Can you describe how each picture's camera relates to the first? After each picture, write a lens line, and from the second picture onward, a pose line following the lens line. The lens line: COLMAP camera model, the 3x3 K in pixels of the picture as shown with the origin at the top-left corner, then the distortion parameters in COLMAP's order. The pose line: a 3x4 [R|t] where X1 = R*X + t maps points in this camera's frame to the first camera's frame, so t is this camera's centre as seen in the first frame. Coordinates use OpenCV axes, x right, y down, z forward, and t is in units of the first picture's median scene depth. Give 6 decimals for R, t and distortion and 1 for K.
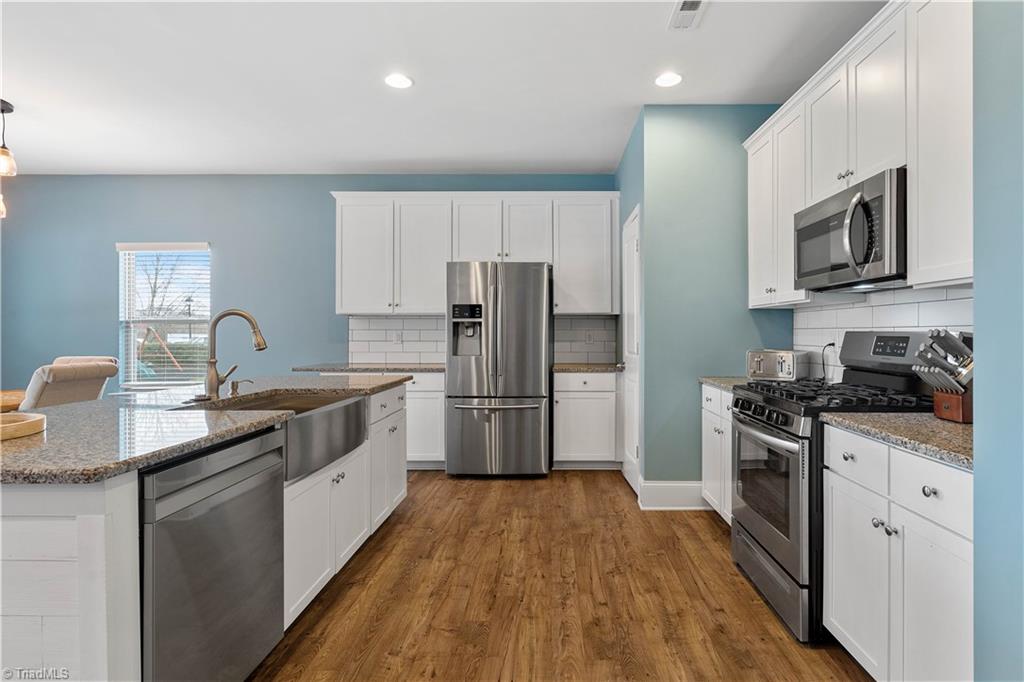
lens RADIAL K [[519.1, 0, 548.5], [0, 519.1, 326.2], [0, 0, 1]] dist [0.002560, -0.001939]
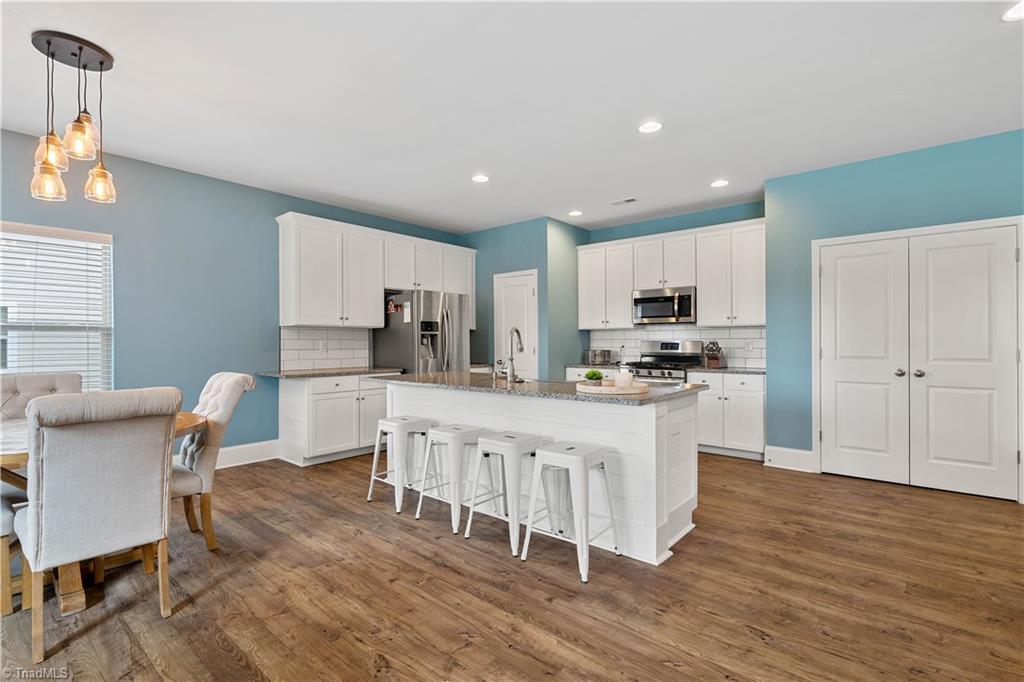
lens RADIAL K [[475.4, 0, 498.9], [0, 475.4, 341.7], [0, 0, 1]] dist [-0.003603, 0.001530]
pose [[0.652028, 0.000246, 0.758195, -1.355033], [-0.007891, 0.999948, 0.006461, 0.003247], [-0.758154, -0.010196, 0.651996, 0.037976]]
